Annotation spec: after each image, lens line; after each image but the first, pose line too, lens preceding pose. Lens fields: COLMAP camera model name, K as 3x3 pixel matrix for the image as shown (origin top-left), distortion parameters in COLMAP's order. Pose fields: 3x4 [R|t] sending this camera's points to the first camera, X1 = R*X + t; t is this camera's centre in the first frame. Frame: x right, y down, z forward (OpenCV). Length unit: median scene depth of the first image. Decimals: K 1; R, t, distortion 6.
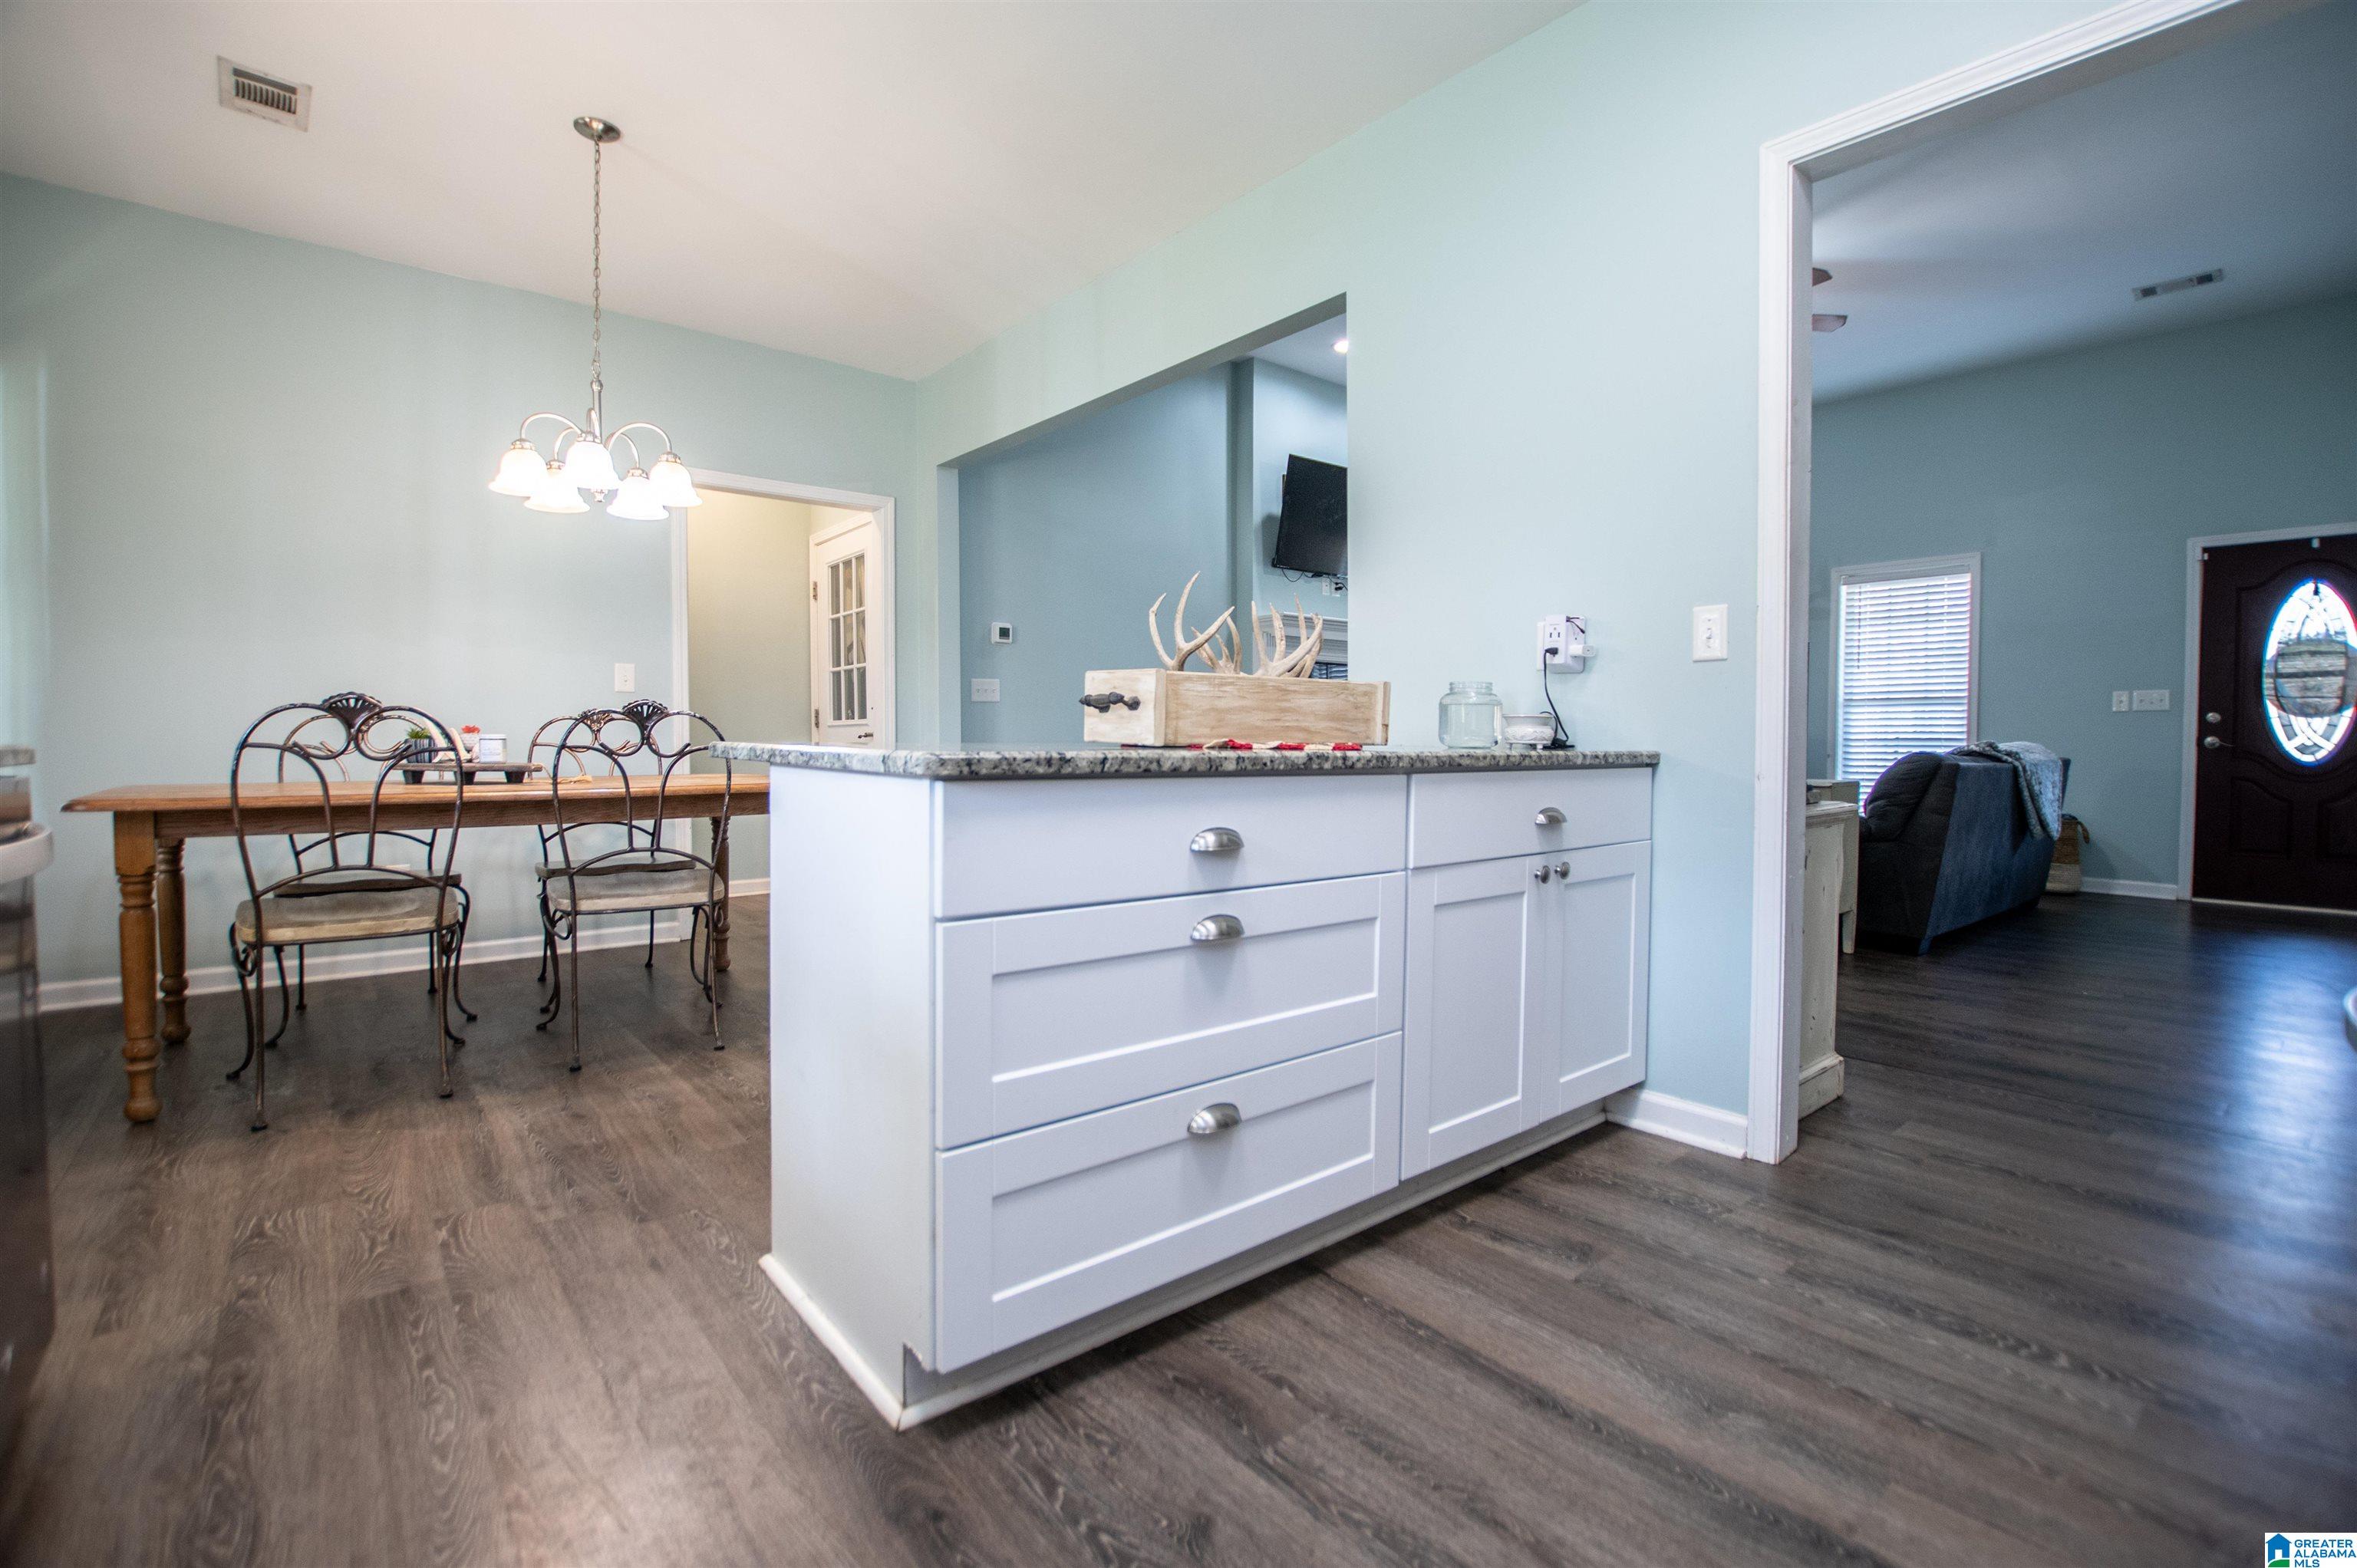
lens RADIAL K [[1040.3, 0, 1180.8], [0, 1040.3, 778.6], [0, 0, 1]] dist [-0.027041, 0.000511]
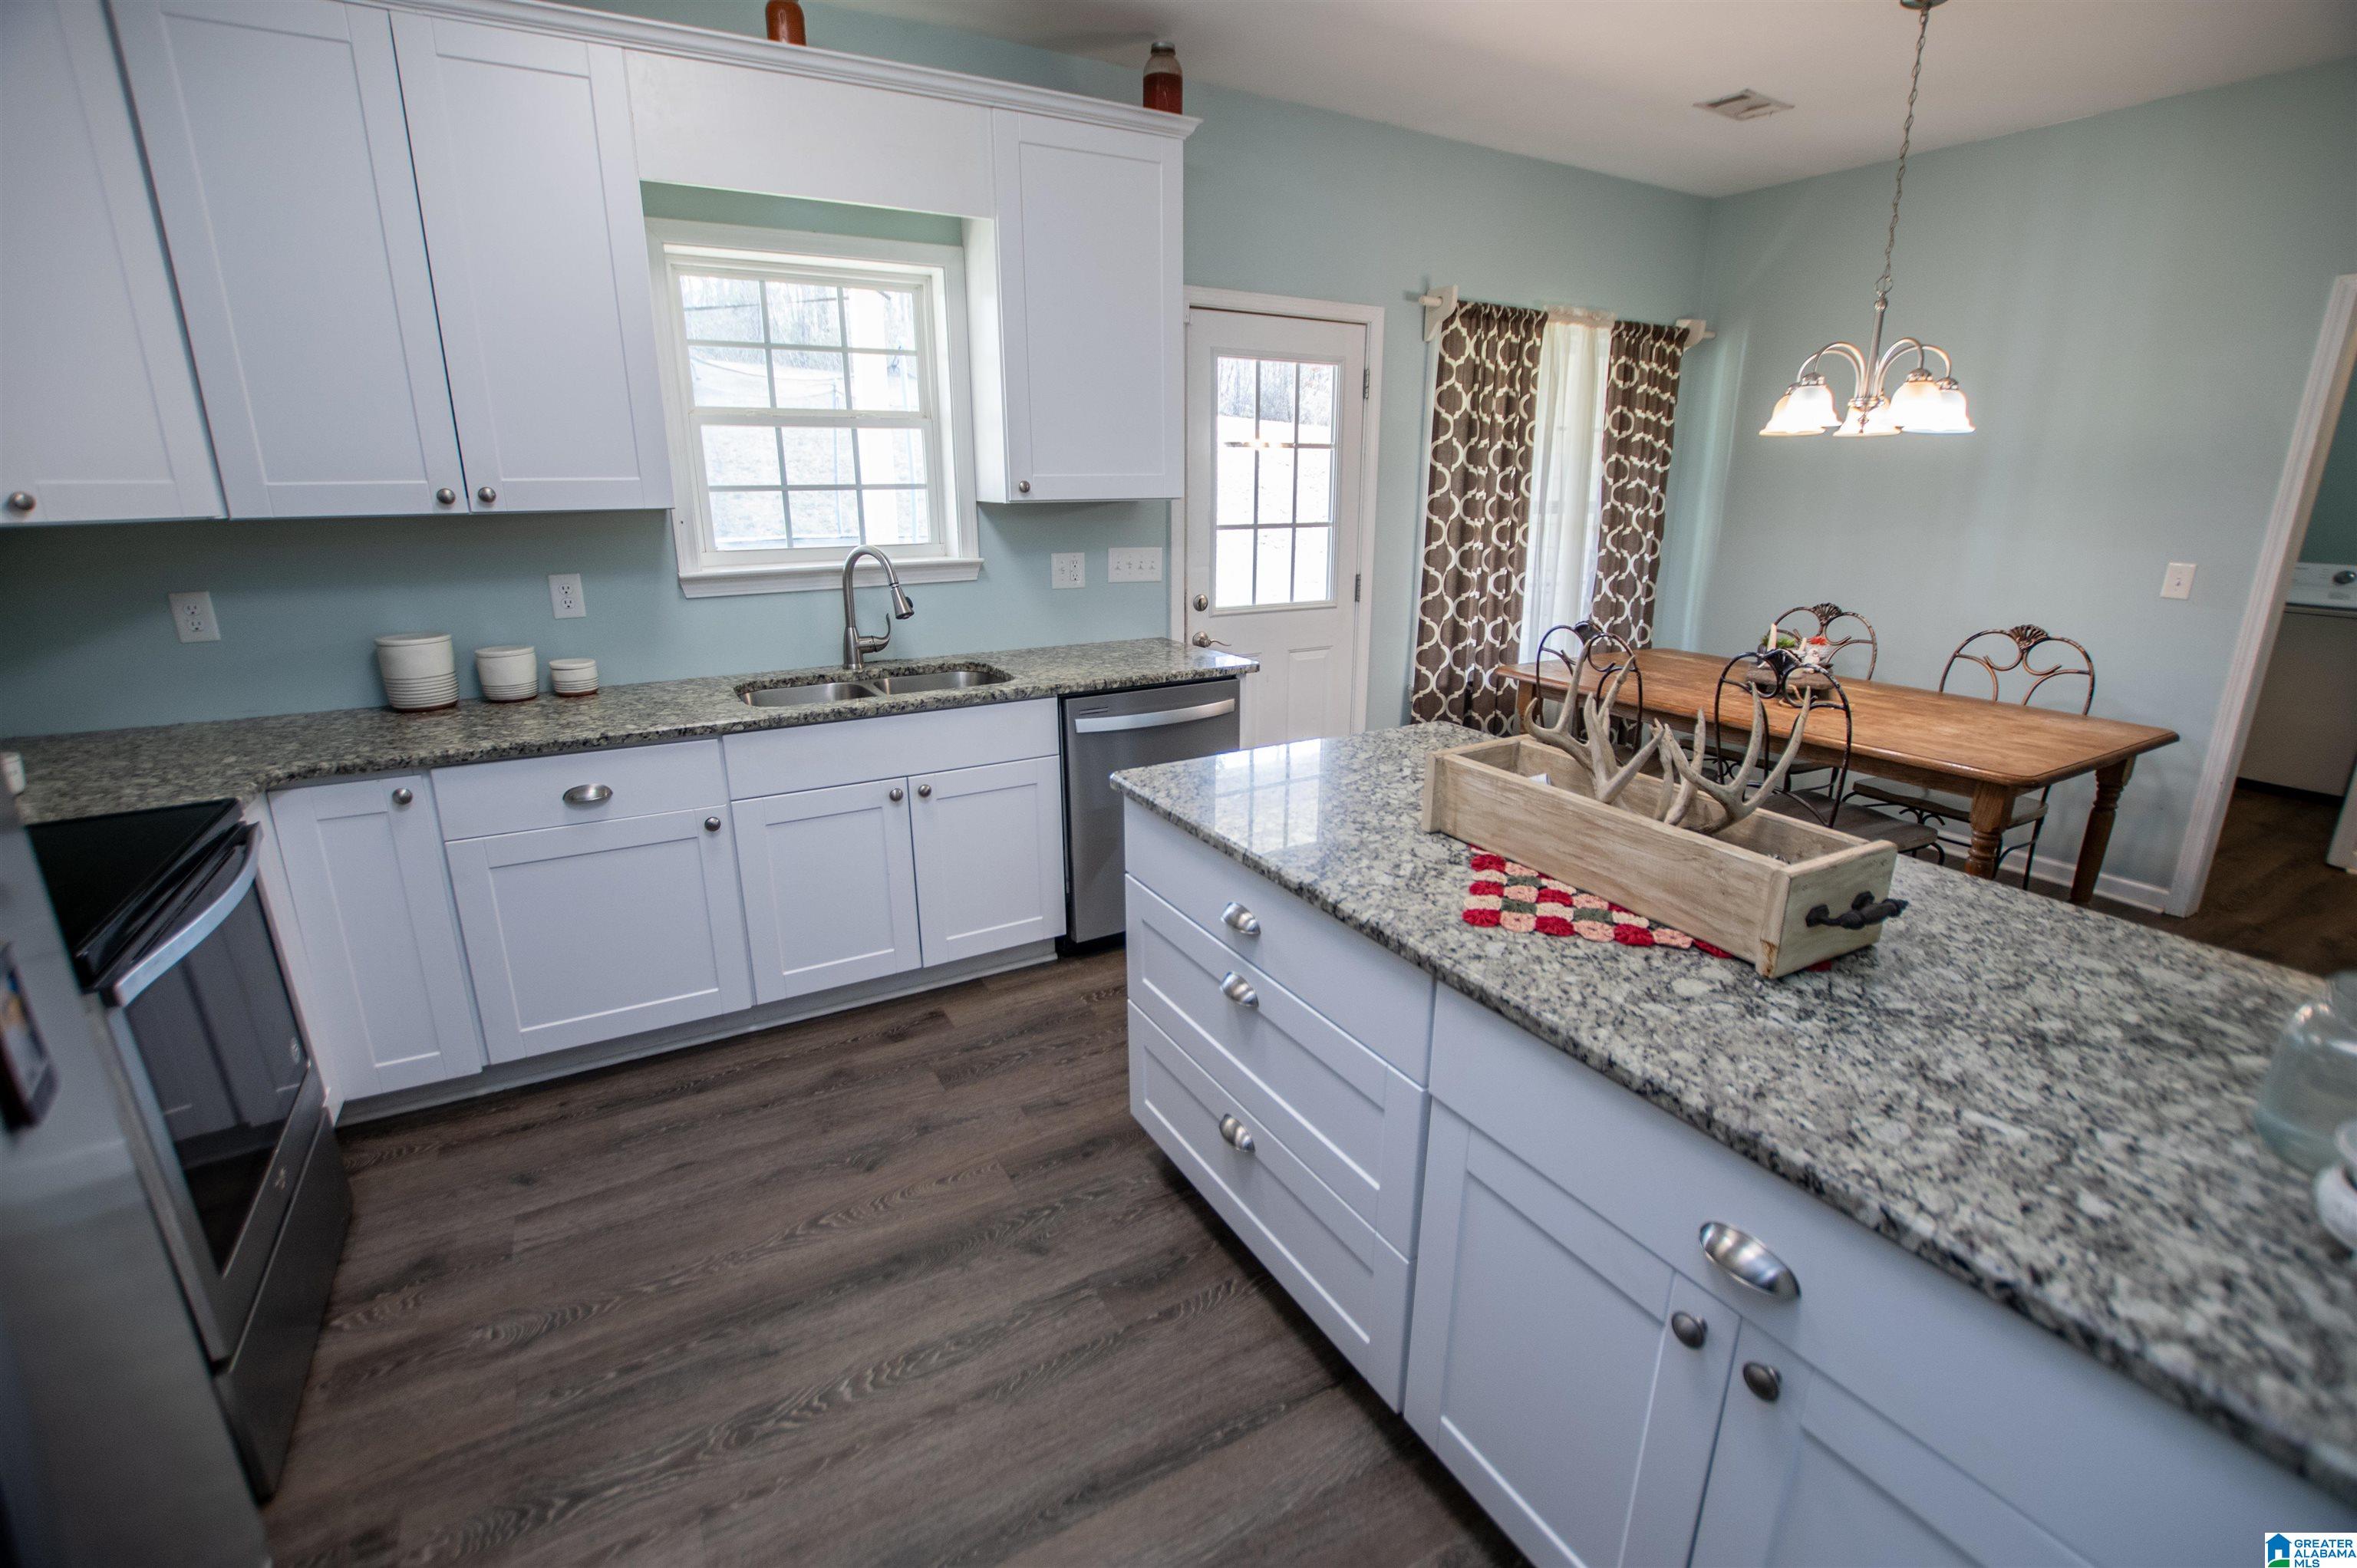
lens RADIAL K [[1040.3, 0, 1180.8], [0, 1040.3, 778.6], [0, 0, 1]] dist [-0.027041, 0.000511]
pose [[-0.179491, 0.271333, -0.945601, 0.957959], [-0.045268, 0.957915, 0.283459, -0.356516], [0.982718, 0.093684, -0.159654, 0.983644]]
